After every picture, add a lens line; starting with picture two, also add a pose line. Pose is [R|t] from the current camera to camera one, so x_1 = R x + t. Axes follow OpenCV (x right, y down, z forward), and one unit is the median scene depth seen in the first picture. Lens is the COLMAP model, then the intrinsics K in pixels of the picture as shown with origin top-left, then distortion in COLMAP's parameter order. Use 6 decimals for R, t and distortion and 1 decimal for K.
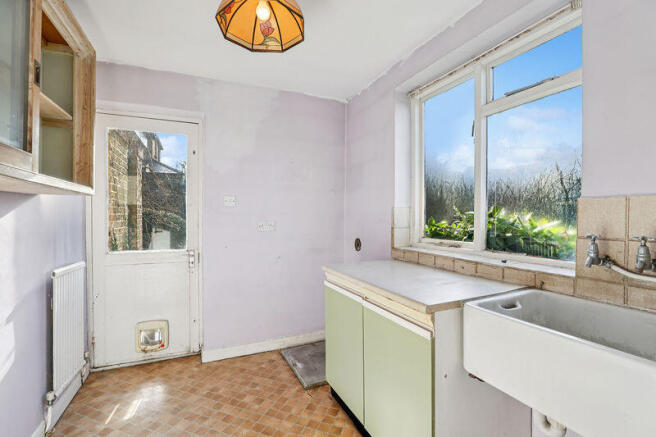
lens RADIAL K [[304.1, 0, 327.1], [0, 304.1, 217.1], [0, 0, 1]] dist [-0.011467, 0.001522]
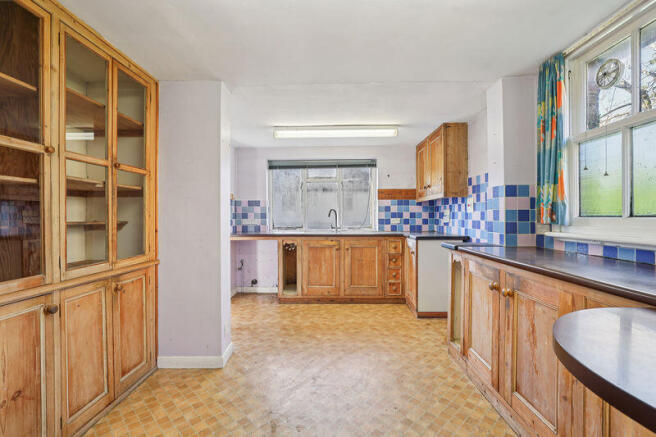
lens RADIAL K [[304.1, 0, 333.1], [0, 304.1, 218.4], [0, 0, 1]] dist [-0.011467, 0.001522]
pose [[0.395635, -0.009061, 0.918363, -2.184424], [0.004876, 0.999958, 0.007766, -0.014868], [-0.918395, 0.001405, 0.395663, 0.386945]]
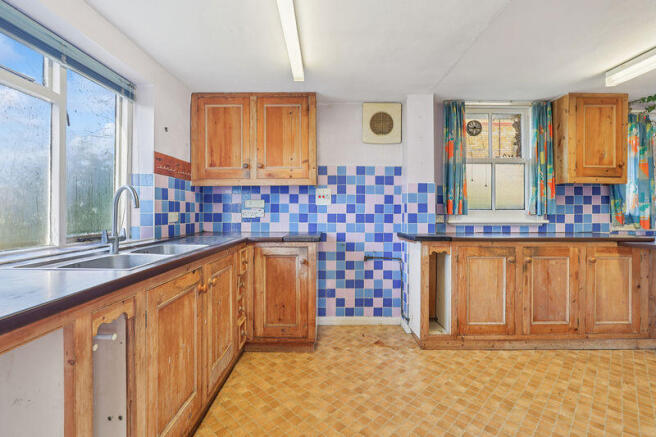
lens RADIAL K [[304.1, 0, 332.4], [0, 304.1, 212.0], [0, 0, 1]] dist [-0.011467, 0.001522]
pose [[-0.924173, -0.002760, 0.381964, -0.907944], [-0.000344, 0.999980, 0.006393, -0.005293], [-0.381974, 0.005777, -0.924155, 1.786615]]
